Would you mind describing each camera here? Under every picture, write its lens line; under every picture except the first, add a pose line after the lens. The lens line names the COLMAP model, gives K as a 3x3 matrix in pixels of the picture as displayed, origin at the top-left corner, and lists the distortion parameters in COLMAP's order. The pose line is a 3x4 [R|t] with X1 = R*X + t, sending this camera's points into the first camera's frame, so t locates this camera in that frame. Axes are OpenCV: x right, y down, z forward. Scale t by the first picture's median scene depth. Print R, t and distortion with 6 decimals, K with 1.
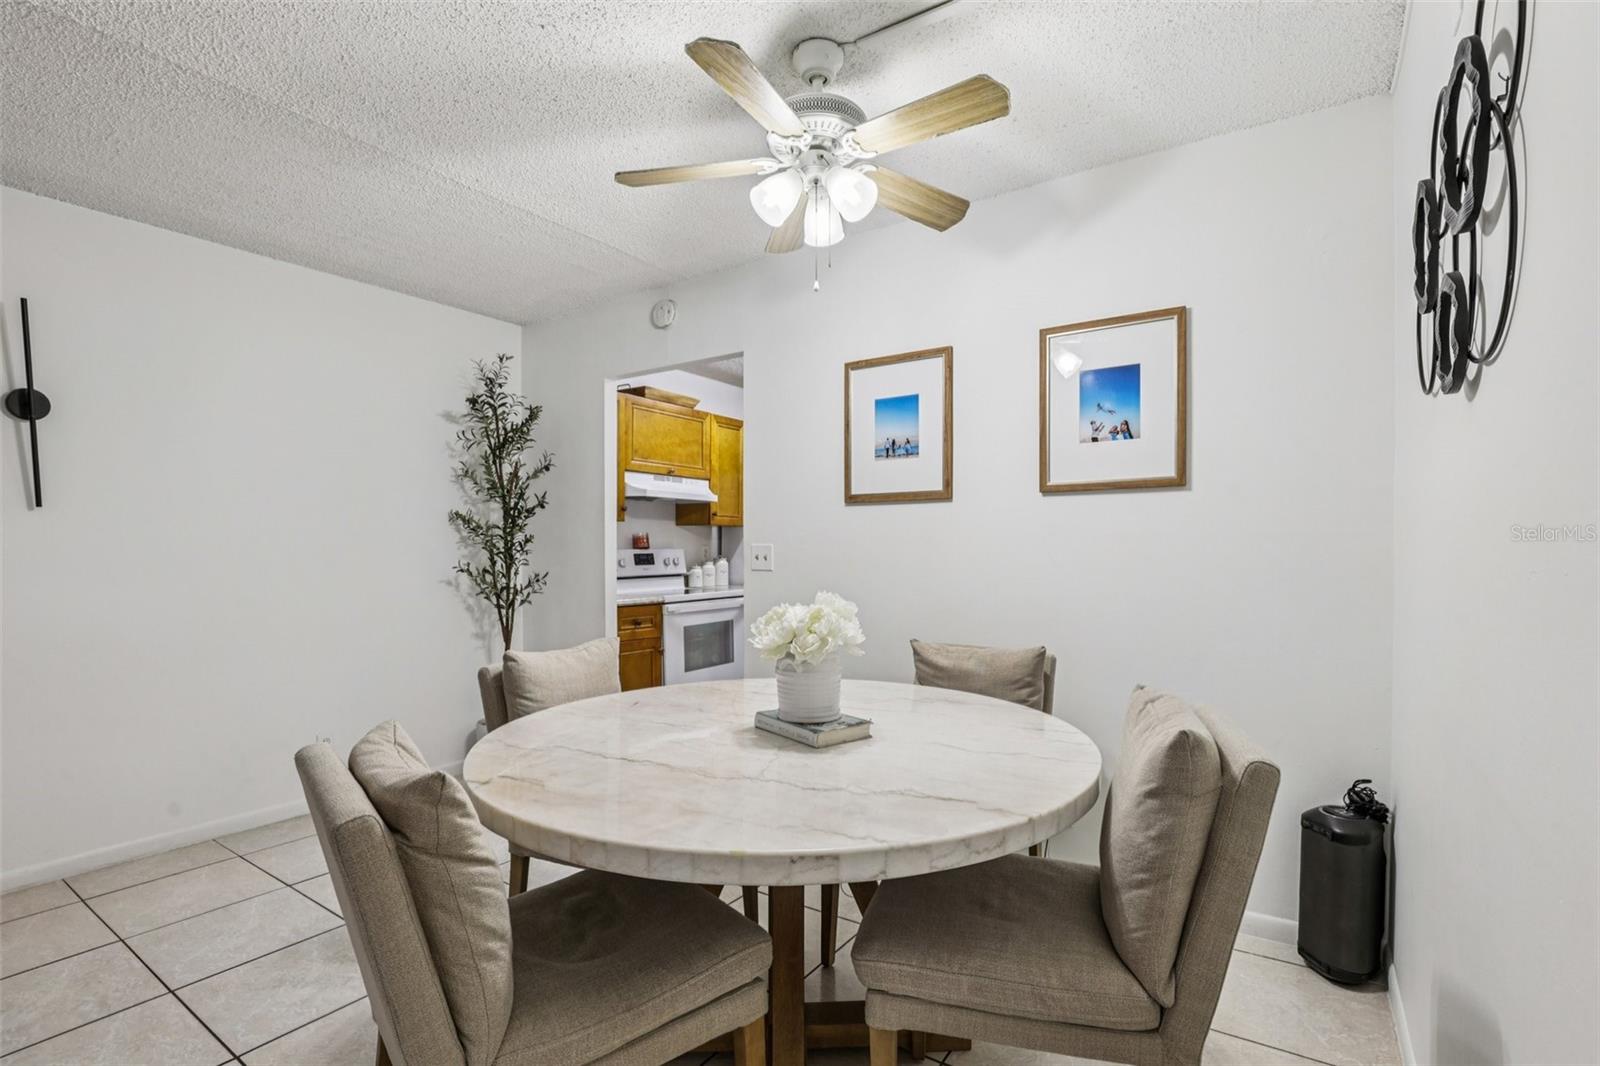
lens RADIAL K [[753.6, 0, 825.6], [0, 753.6, 549.7], [0, 0, 1]] dist [-0.034006, 0.004590]
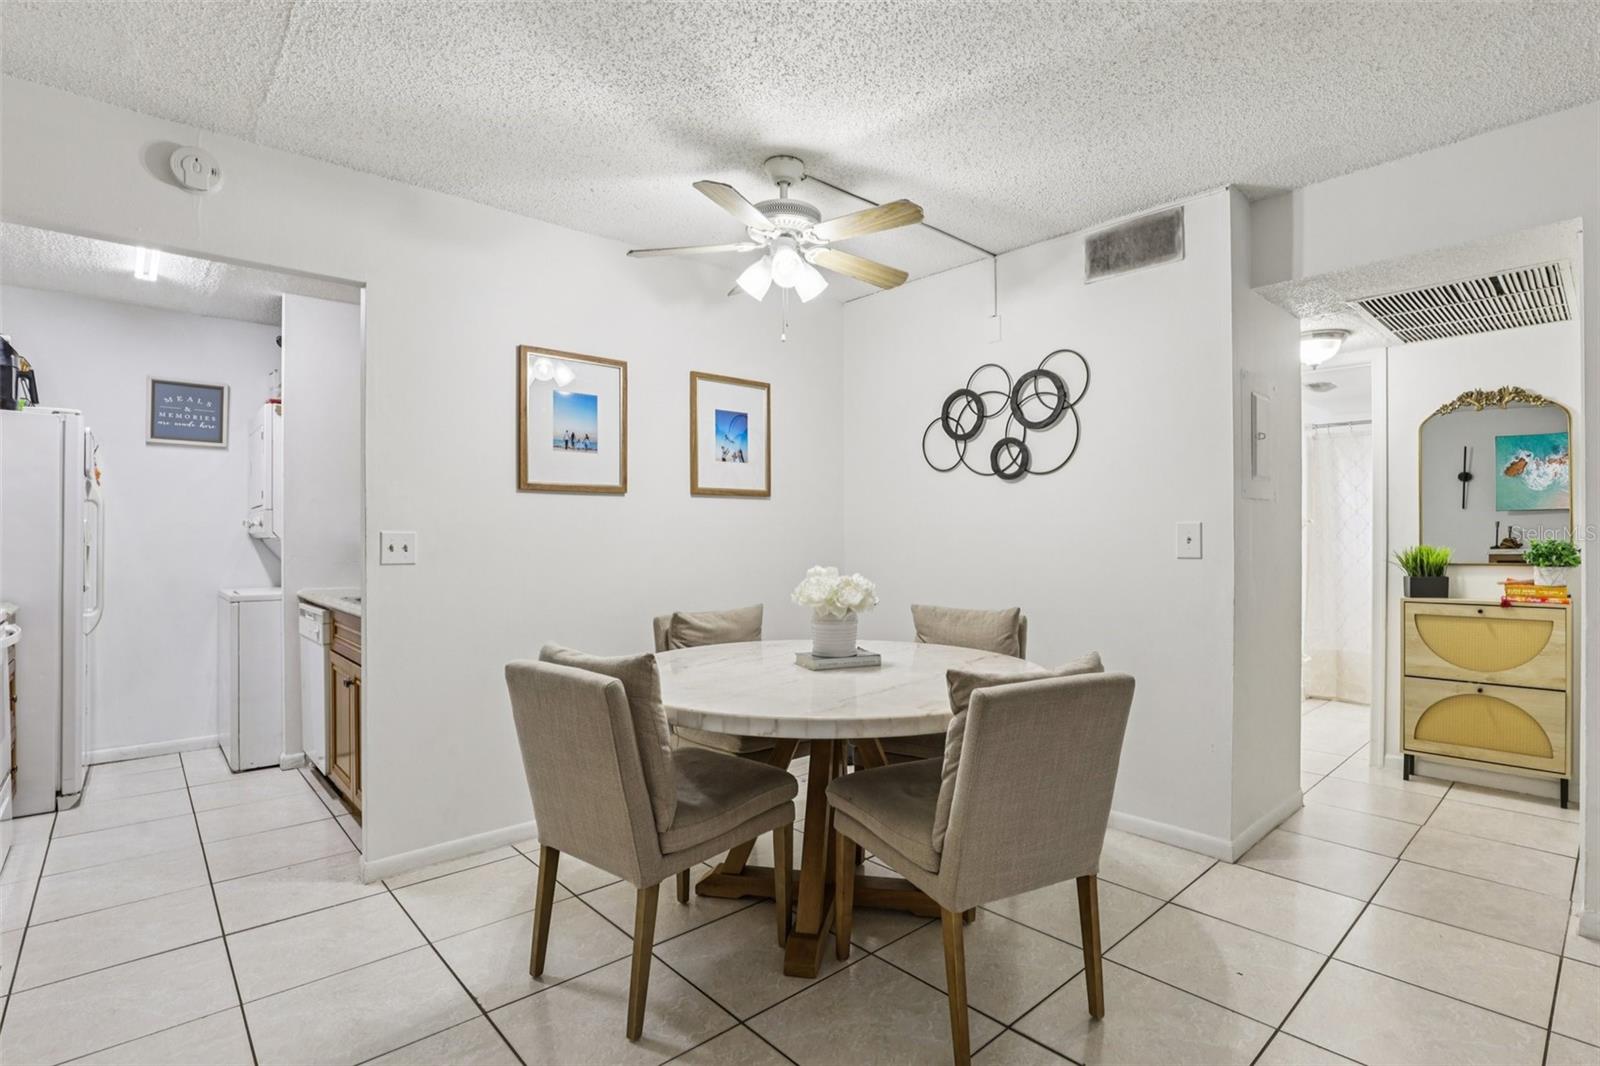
lens RADIAL K [[753.6, 0, 796.0], [0, 753.6, 523.9], [0, 0, 1]] dist [-0.034006, 0.004590]
pose [[0.261963, 0.017125, 0.964926, -0.976930], [0.004865, 0.999806, -0.019065, 0.002881], [-0.965066, 0.009689, 0.261829, 0.492062]]
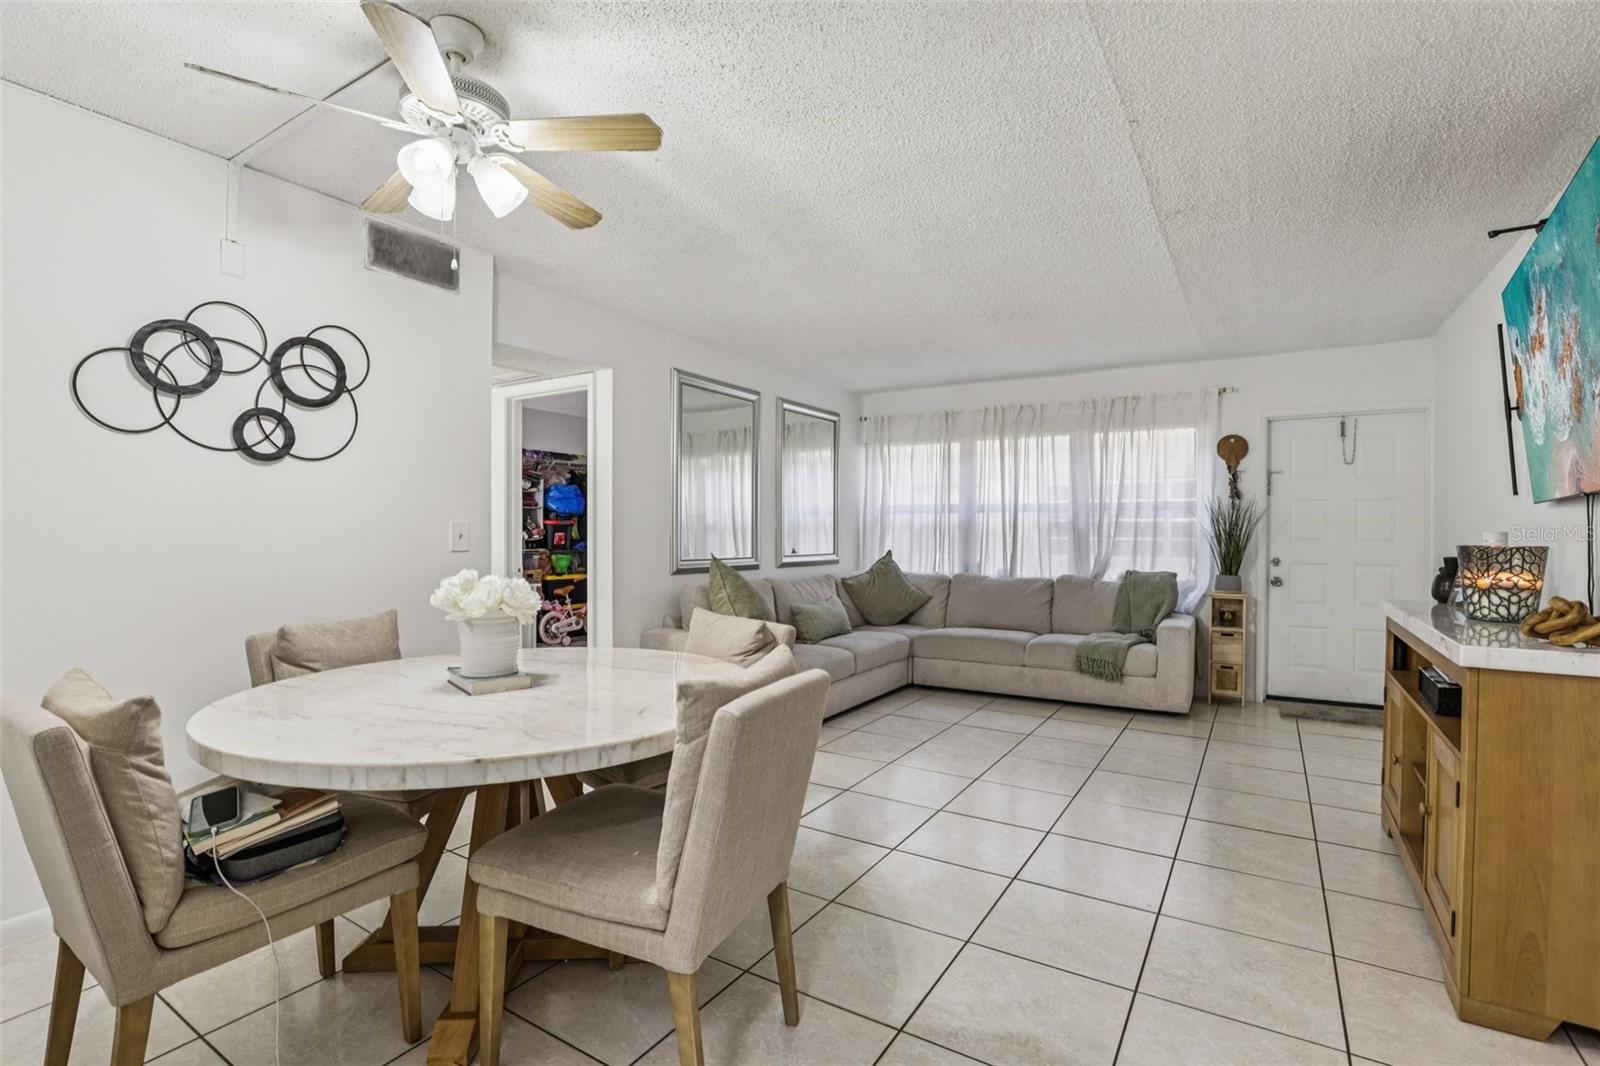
lens RADIAL K [[753.6, 0, 808.2], [0, 753.6, 540.9], [0, 0, 1]] dist [-0.034006, 0.004590]
pose [[-0.999856, -0.000966, -0.016944, -0.348489], [-0.001204, 0.999901, 0.014035, -0.001304], [0.016929, 0.014053, -0.999758, 1.533149]]
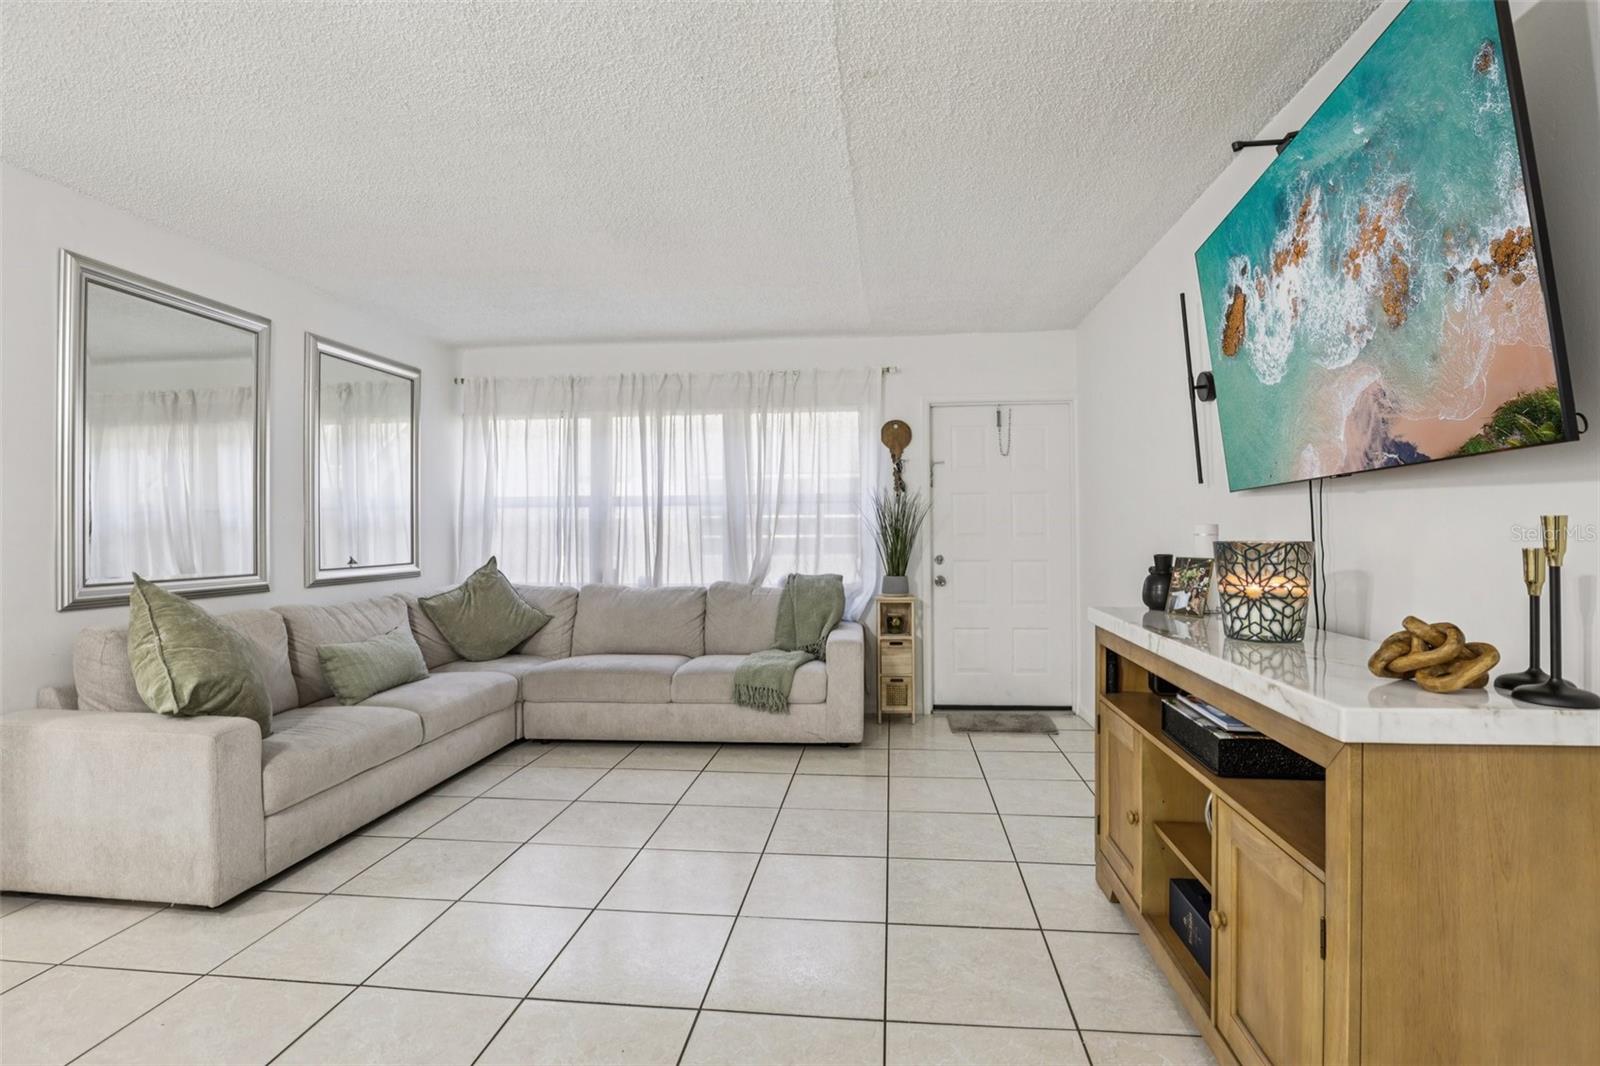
lens RADIAL K [[753.6, 0, 813.1], [0, 753.6, 521.6], [0, 0, 1]] dist [-0.034006, 0.004590]
pose [[-0.892198, 0.003979, -0.451627, -0.522205], [0.008647, 0.999928, -0.008272, -0.000312], [0.451562, -0.011285, -0.892169, 1.067470]]
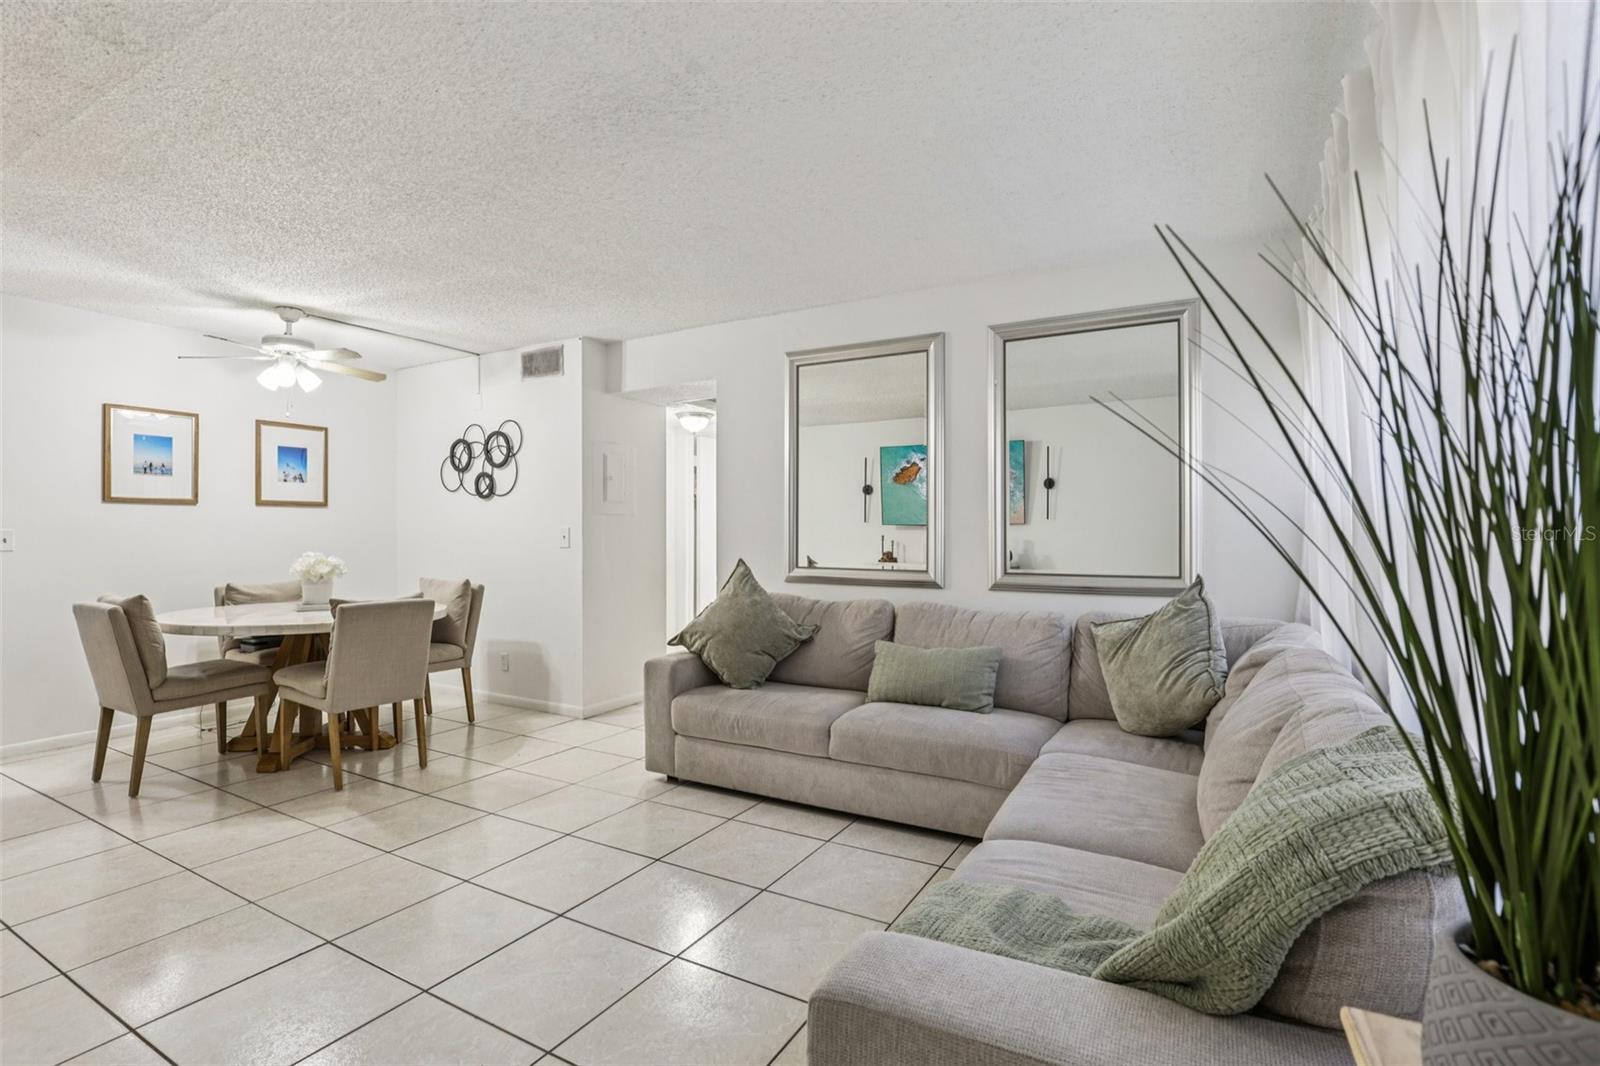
lens RADIAL K [[753.6, 0, 792.2], [0, 753.6, 535.9], [0, 0, 1]] dist [-0.034006, 0.004590]
pose [[-0.055200, 0.000150, 0.998475, -1.733047], [0.000005, 1.000000, -0.000150, 0.004698], [-0.998475, -0.000003, -0.055200, -0.269657]]
